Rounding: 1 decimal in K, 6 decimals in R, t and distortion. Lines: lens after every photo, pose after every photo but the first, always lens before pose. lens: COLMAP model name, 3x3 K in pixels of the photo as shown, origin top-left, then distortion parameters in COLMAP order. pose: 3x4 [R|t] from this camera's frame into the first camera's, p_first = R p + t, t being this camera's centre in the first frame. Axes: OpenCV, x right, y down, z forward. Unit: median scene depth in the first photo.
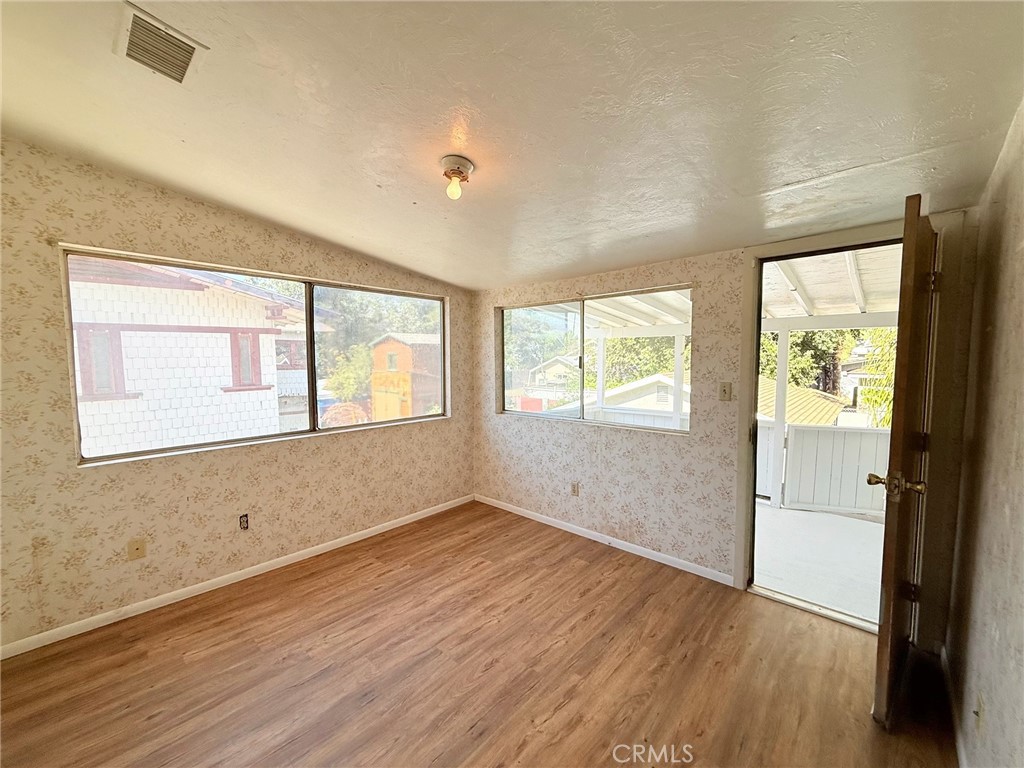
lens RADIAL K [[407.0, 0, 510.2], [0, 407.0, 385.0], [0, 0, 1]] dist [0.000041, -0.000089]
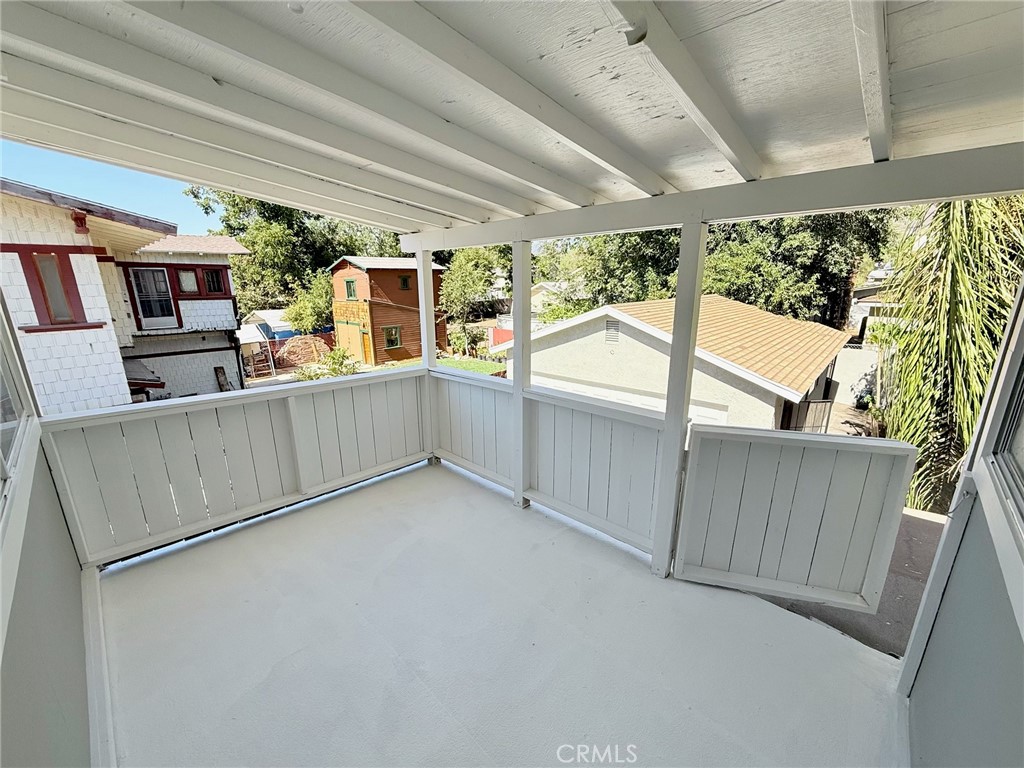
lens RADIAL K [[407.0, 0, 510.2], [0, 407.0, 385.0], [0, 0, 1]] dist [0.000041, -0.000089]
pose [[0.999936, -0.001317, -0.011229, 0.119289], [0.003276, 0.984337, 0.176267, -0.009867], [0.010821, -0.176292, 0.984278, 0.132965]]
